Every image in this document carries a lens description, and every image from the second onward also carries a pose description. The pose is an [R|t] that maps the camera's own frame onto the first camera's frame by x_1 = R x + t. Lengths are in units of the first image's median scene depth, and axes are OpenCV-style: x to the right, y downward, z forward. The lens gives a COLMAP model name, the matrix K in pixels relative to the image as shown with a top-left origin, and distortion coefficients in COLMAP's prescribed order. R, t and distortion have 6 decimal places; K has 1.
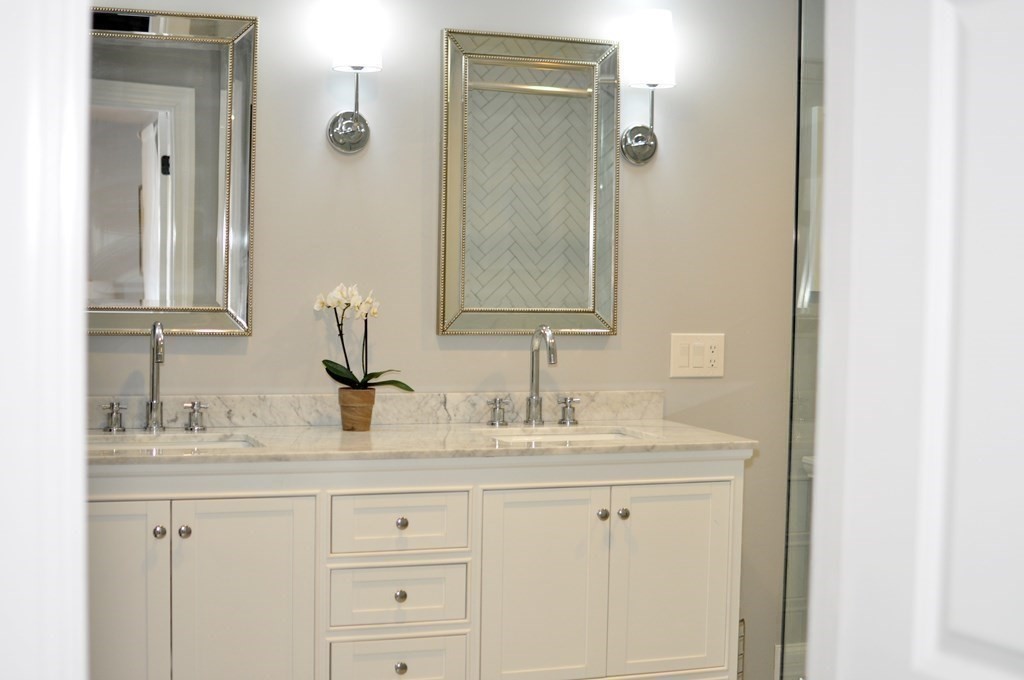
lens RADIAL K [[1581.2, 0, 514.0], [0, 1581.2, 338.6], [0, 0, 1]] dist [-0.181234, 0.000000]
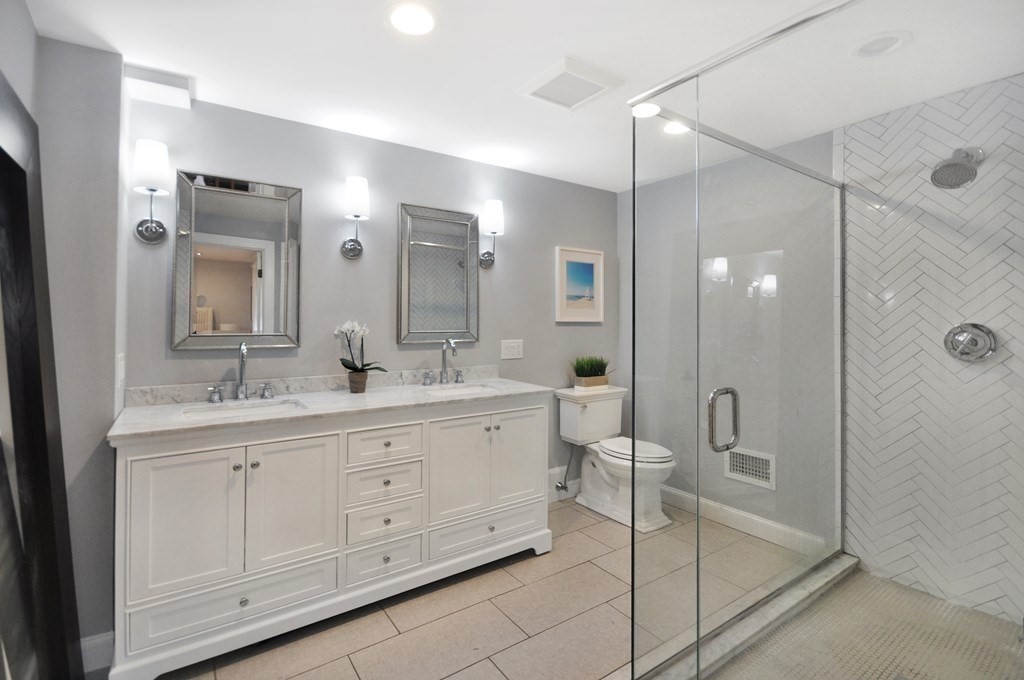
lens RADIAL K [[462.4, 0, 549.4], [0, 462.4, 315.3], [0, 0, 1]] dist [0.006467, -0.008215]
pose [[0.948128, -0.009228, 0.317755, -0.053240], [0.025027, 0.998643, -0.045675, -0.007934], [-0.316902, 0.051258, 0.947072, 0.340767]]
